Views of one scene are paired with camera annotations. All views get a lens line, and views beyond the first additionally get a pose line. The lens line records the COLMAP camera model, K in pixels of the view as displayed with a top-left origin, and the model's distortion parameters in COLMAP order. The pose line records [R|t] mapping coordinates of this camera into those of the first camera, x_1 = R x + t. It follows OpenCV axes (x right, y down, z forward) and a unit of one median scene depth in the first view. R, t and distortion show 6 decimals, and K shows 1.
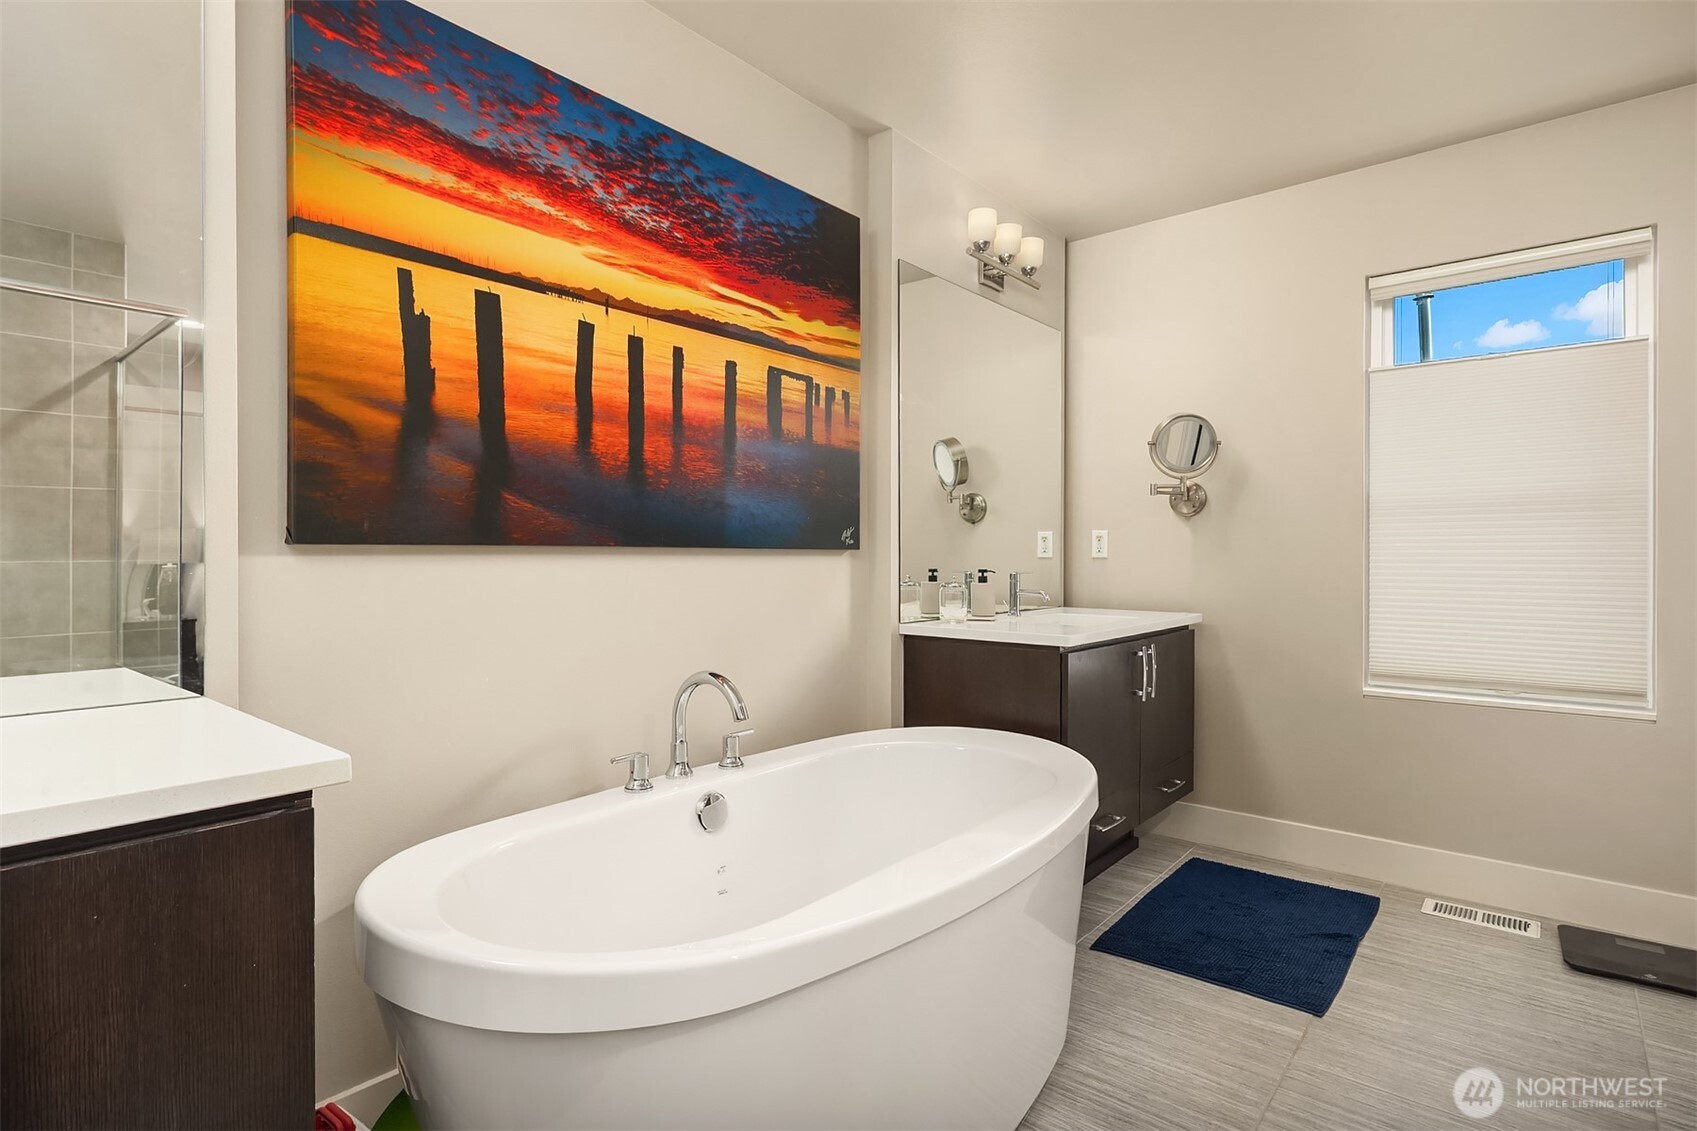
lens RADIAL K [[827.3, 0, 846.8], [0, 827.3, 548.3], [0, 0, 1]] dist [0.001749, -0.000120]
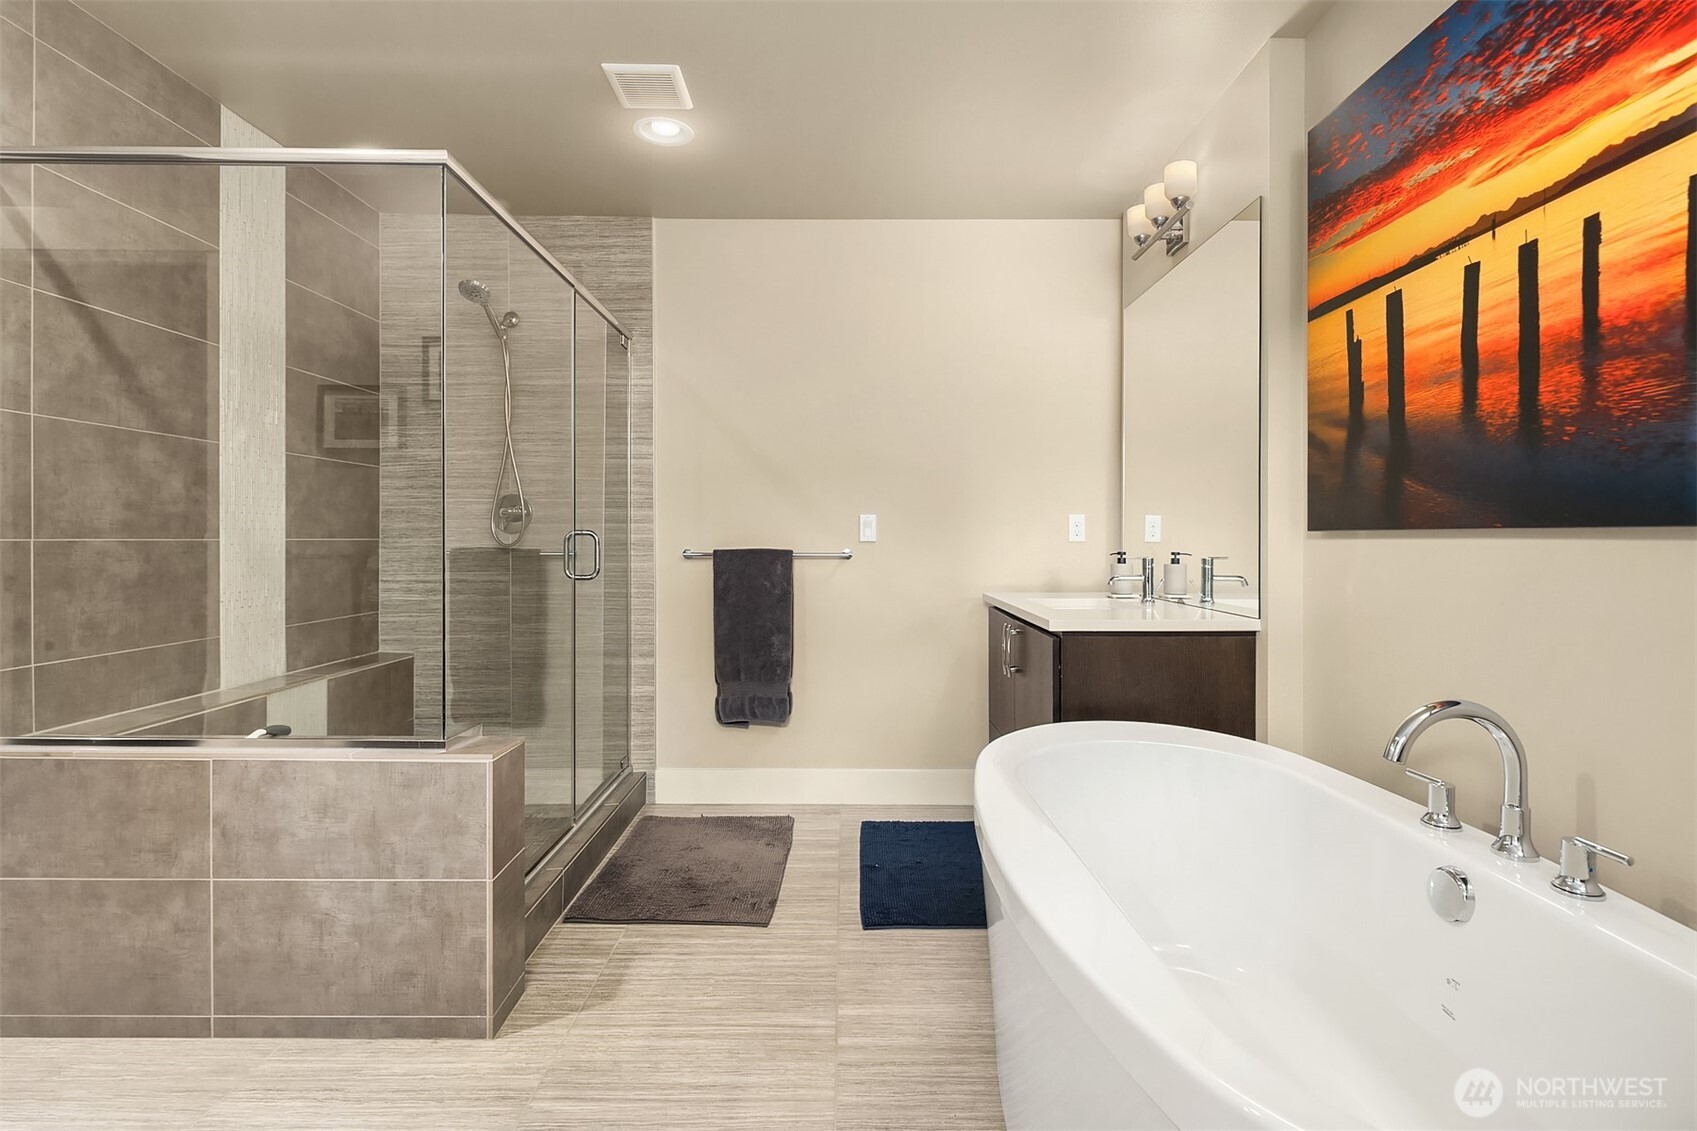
lens RADIAL K [[827.3, 0, 845.4], [0, 827.3, 556.4], [0, 0, 1]] dist [0.001749, -0.000120]
pose [[-0.759376, 0.011893, -0.650544, 0.722400], [0.001920, 0.999870, 0.016038, 0.011255], [0.650649, 0.010930, -0.759300, 1.219842]]
